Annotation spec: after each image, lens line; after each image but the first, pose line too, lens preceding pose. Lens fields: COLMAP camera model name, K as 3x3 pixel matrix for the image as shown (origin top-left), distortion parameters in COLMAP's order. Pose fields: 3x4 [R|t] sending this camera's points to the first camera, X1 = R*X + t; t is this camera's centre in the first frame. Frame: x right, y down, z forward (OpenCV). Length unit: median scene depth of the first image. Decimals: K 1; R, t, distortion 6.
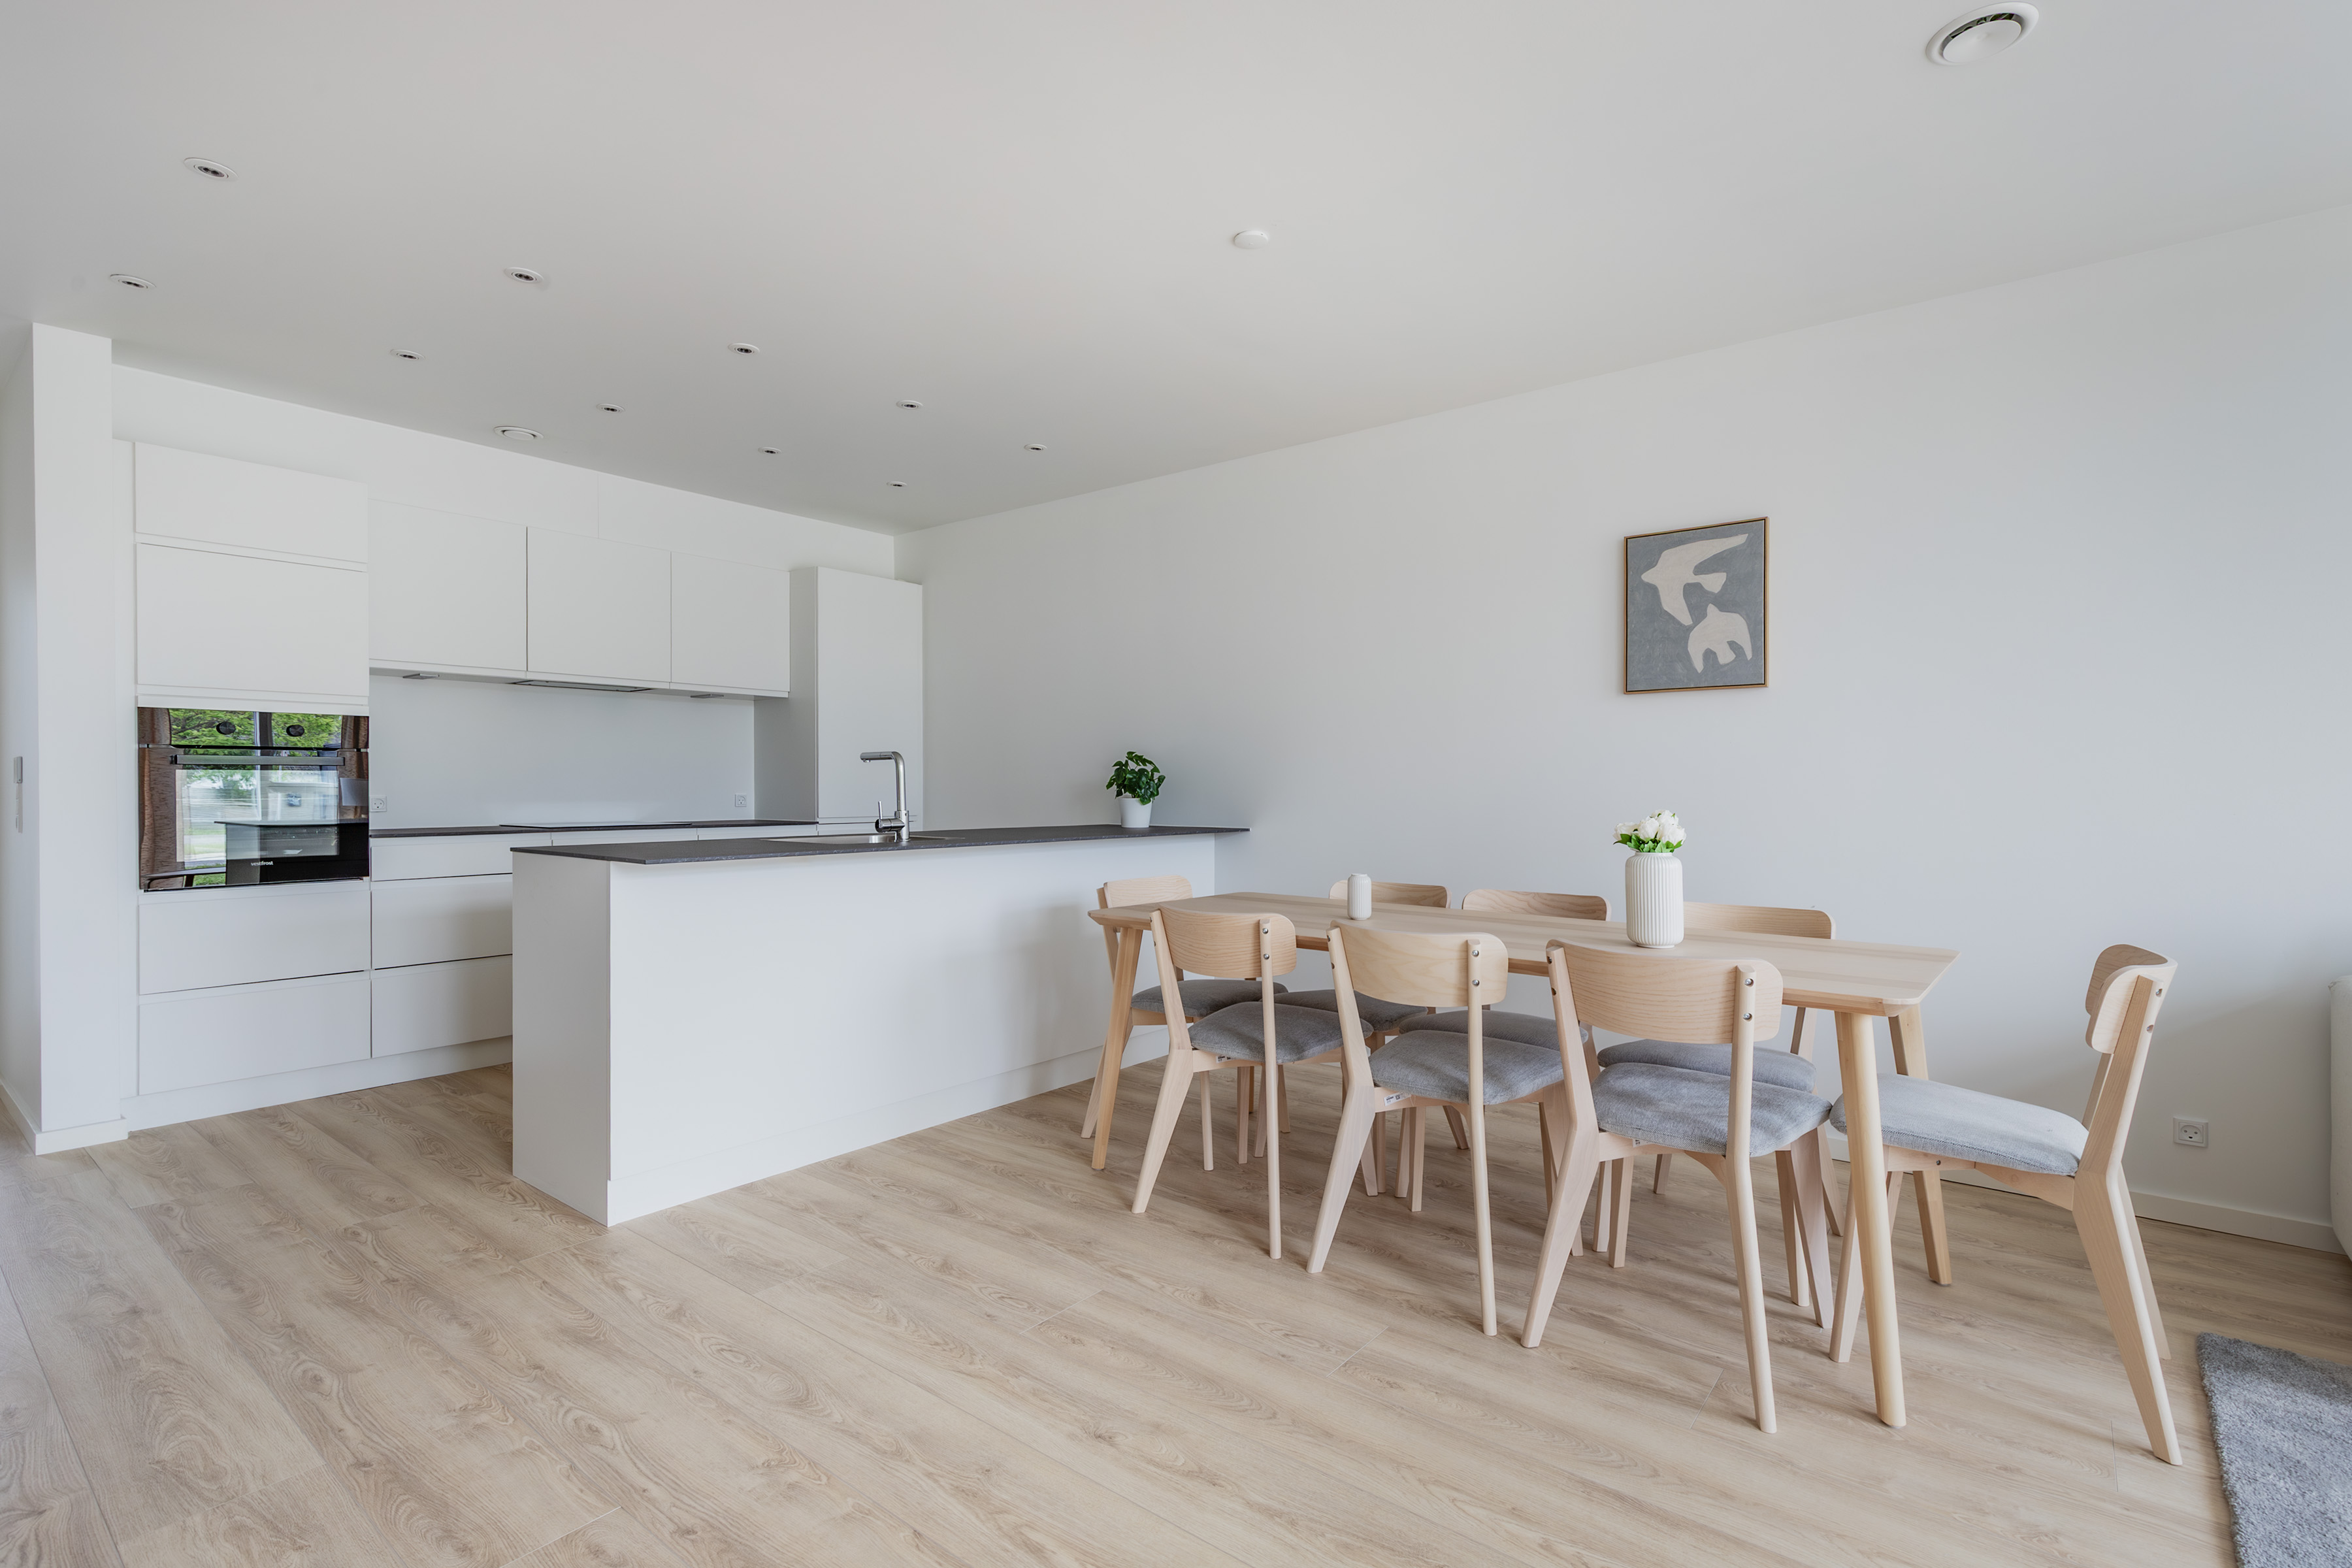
lens RADIAL K [[1066.6, 0, 1185.6], [0, 1066.6, 794.0], [0, 0, 1]] dist [0.001809, 0.000050]
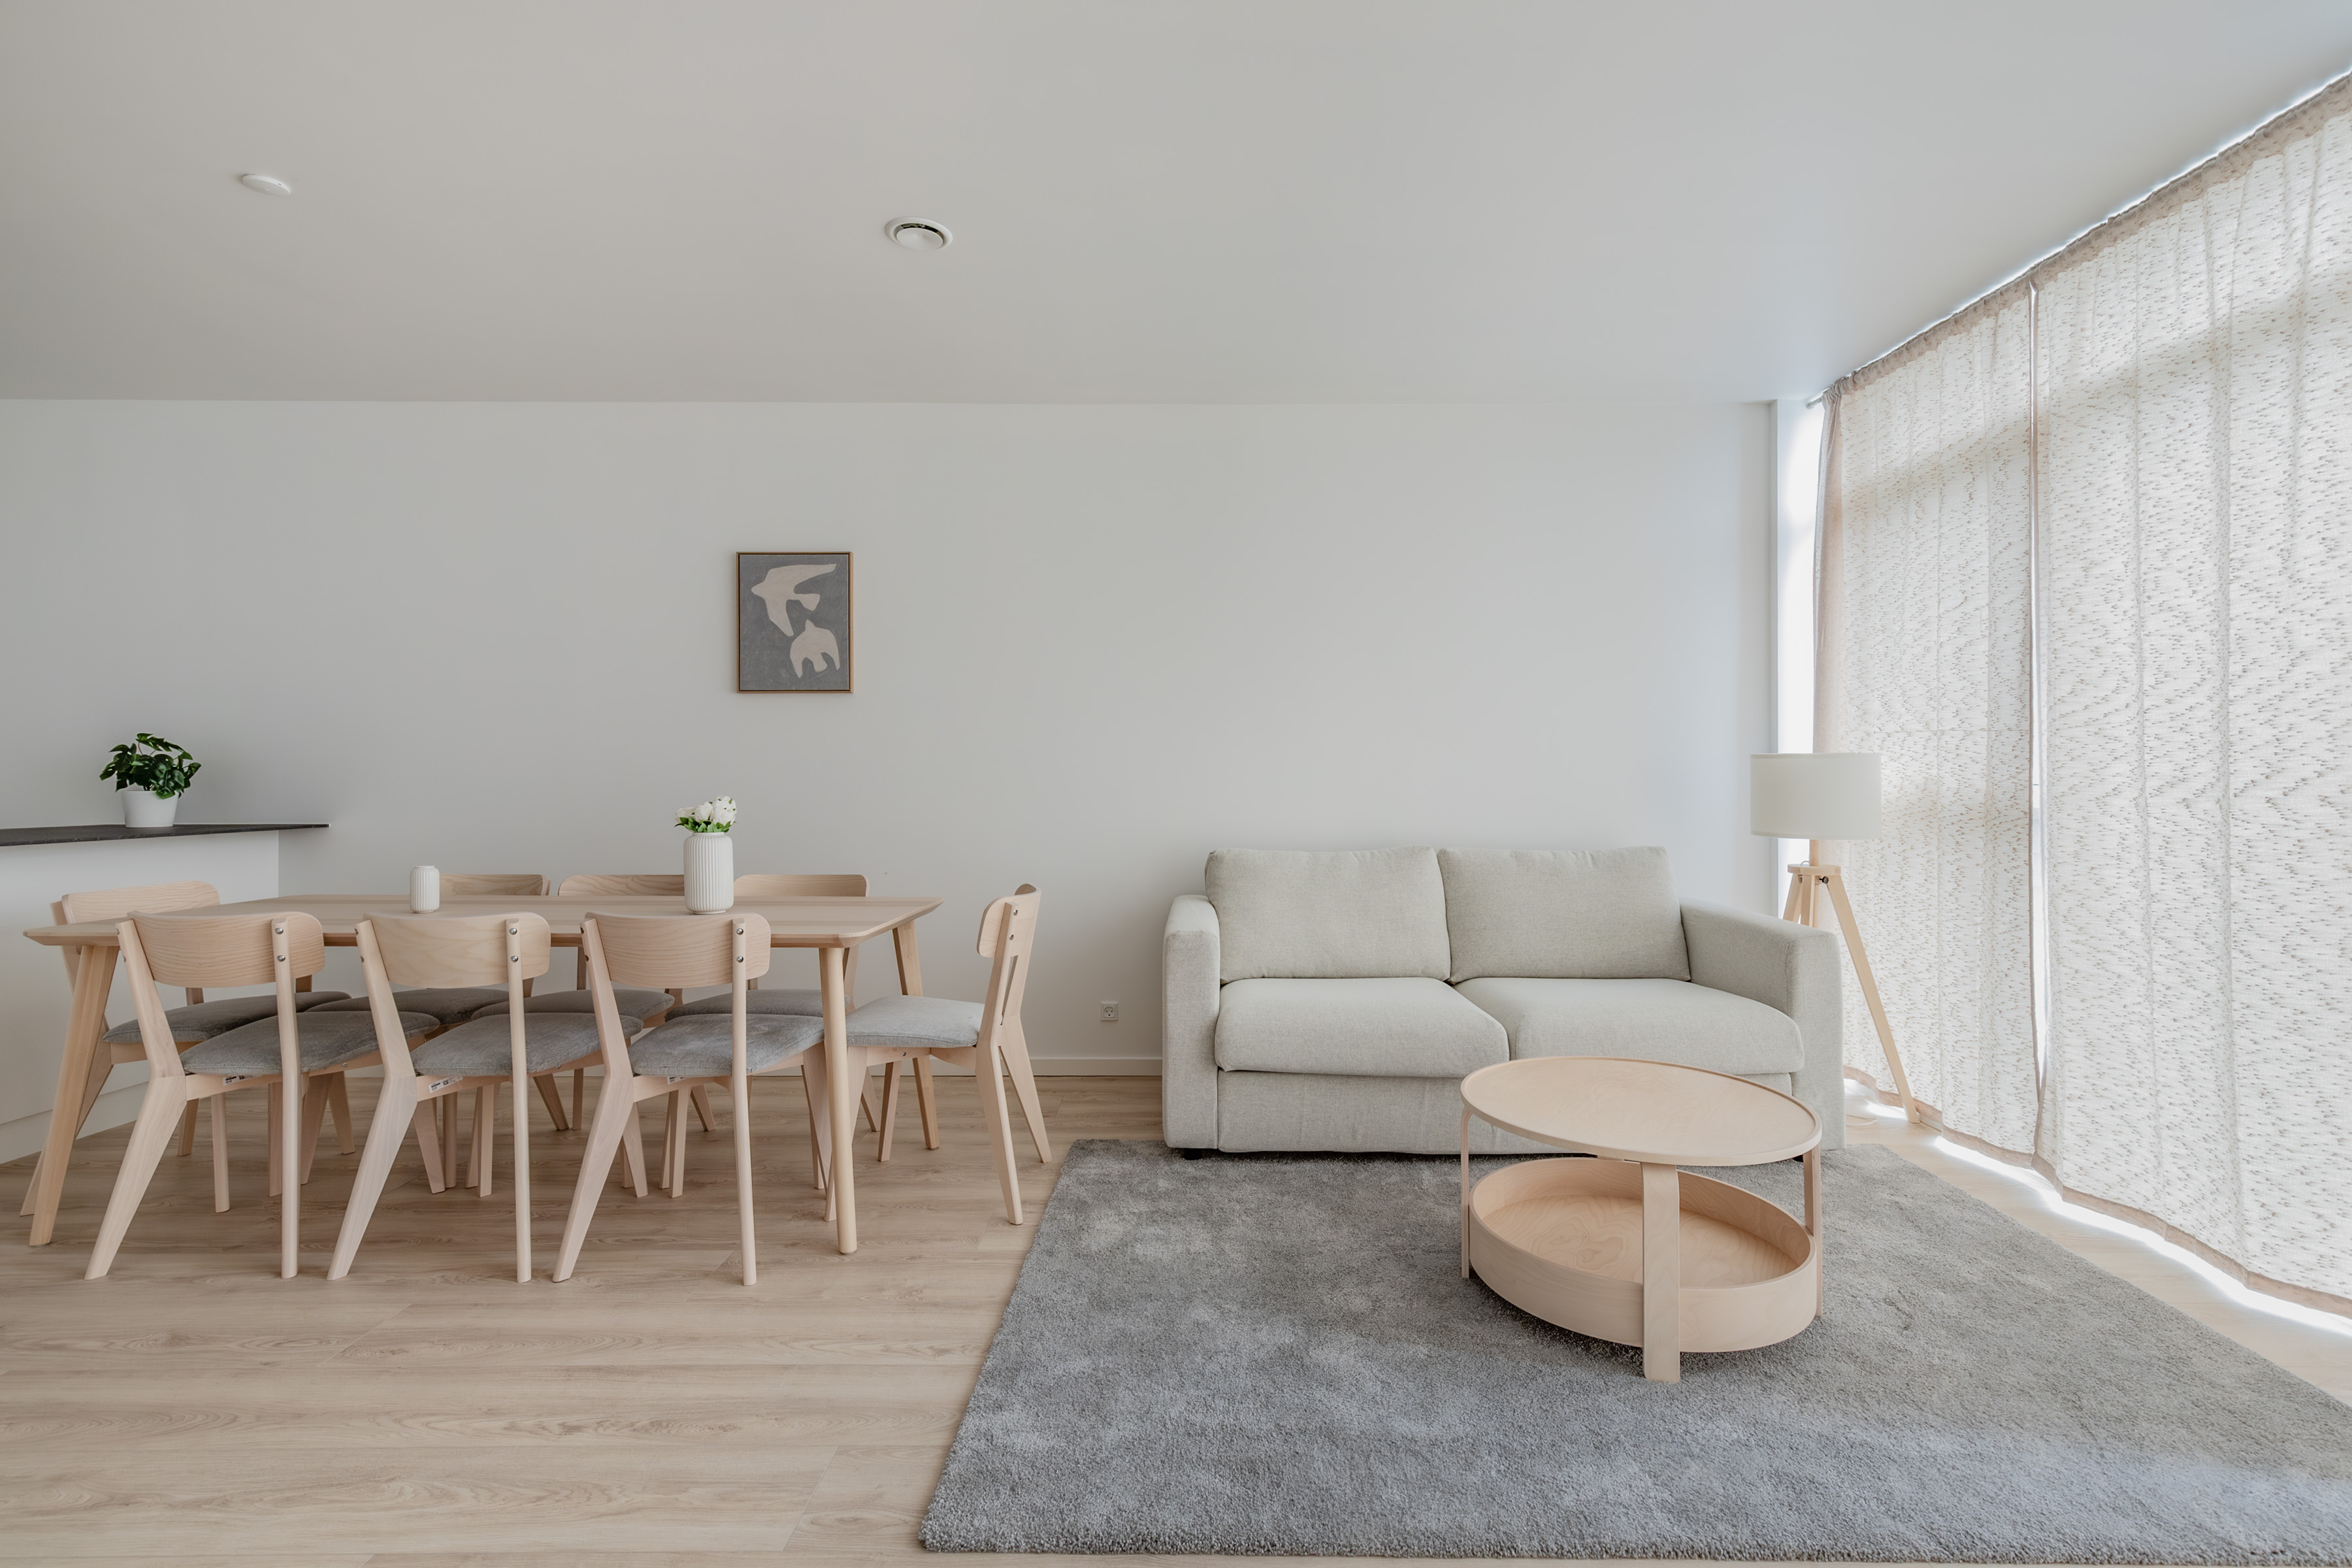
lens RADIAL K [[1076.5, 0, 1182.5], [0, 1076.5, 777.9], [0, 0, 1]] dist [0.003810, 0.000227]
pose [[0.785849, -0.001145, 0.618418, 0.103634], [0.004765, 0.999980, -0.004205, 0.002242], [-0.618400, 0.006251, 0.785838, -0.214383]]
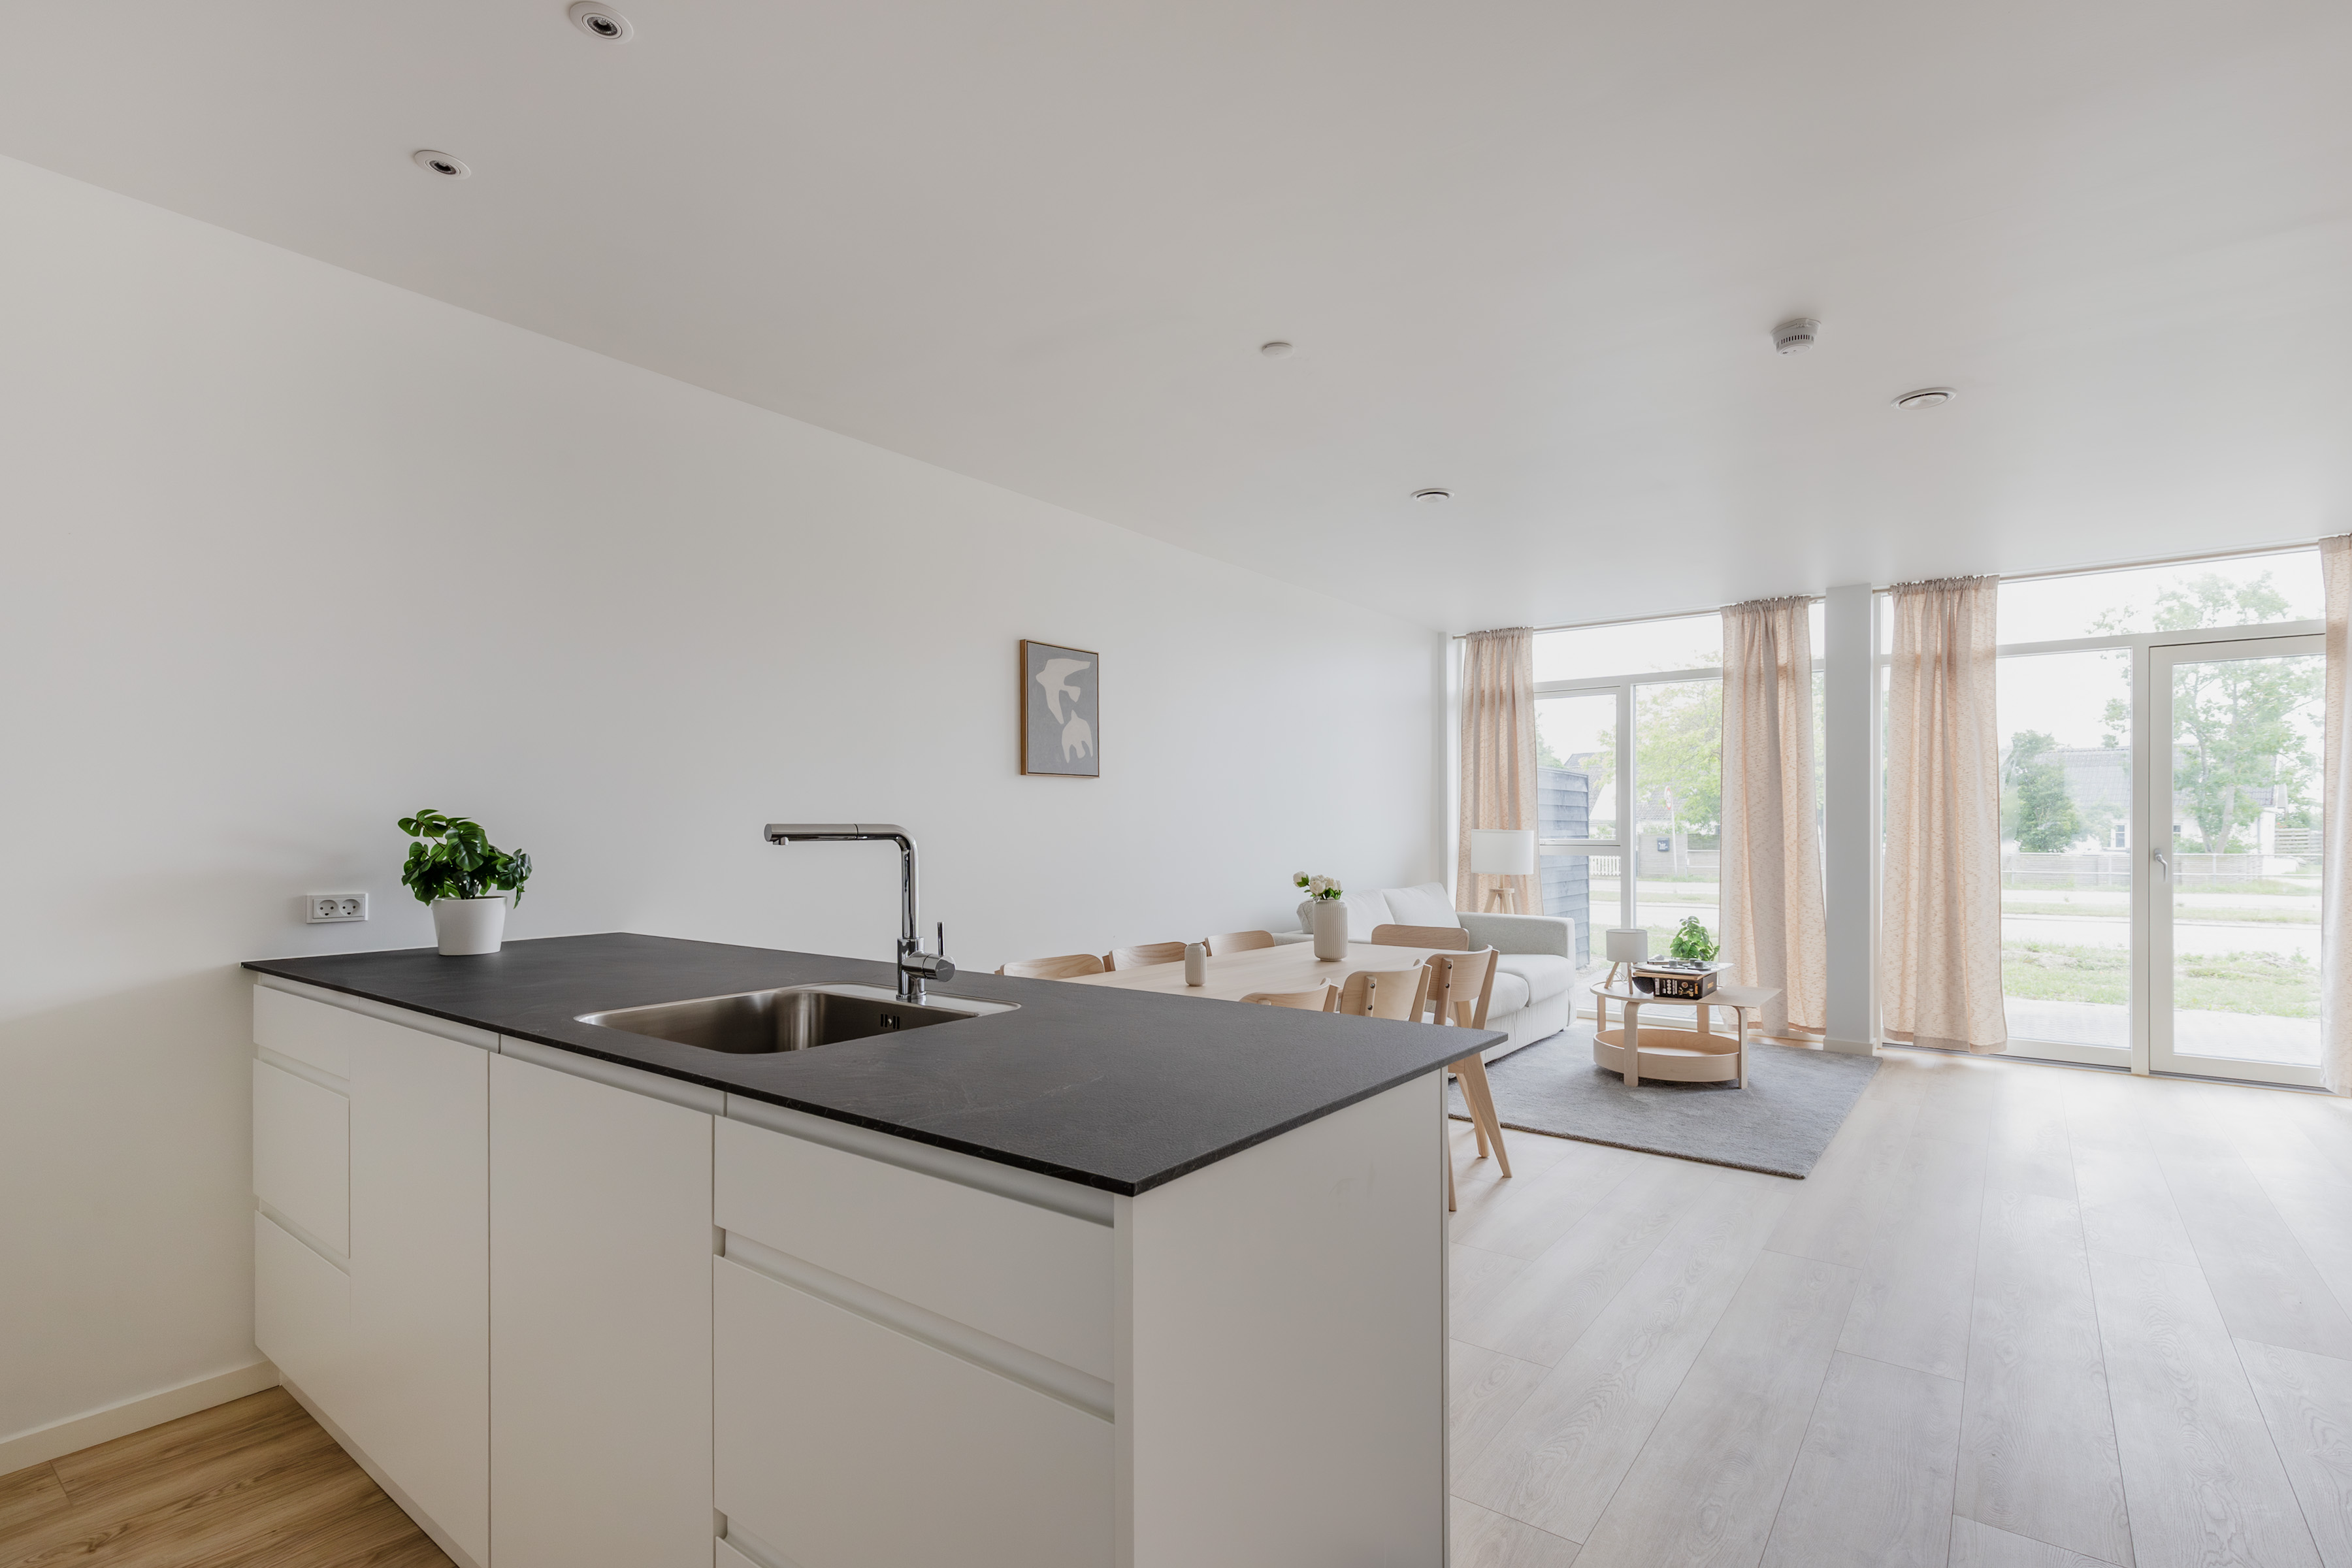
lens RADIAL K [[1096.6, 0, 1179.1], [0, 1096.6, 829.7], [0, 0, 1]] dist [0.000524, 0.000113]
pose [[-0.006843, -0.003431, 0.999971, -0.991162], [0.015757, 0.999870, 0.003539, -0.045772], [-0.999852, 0.015781, -0.006788, 1.071755]]
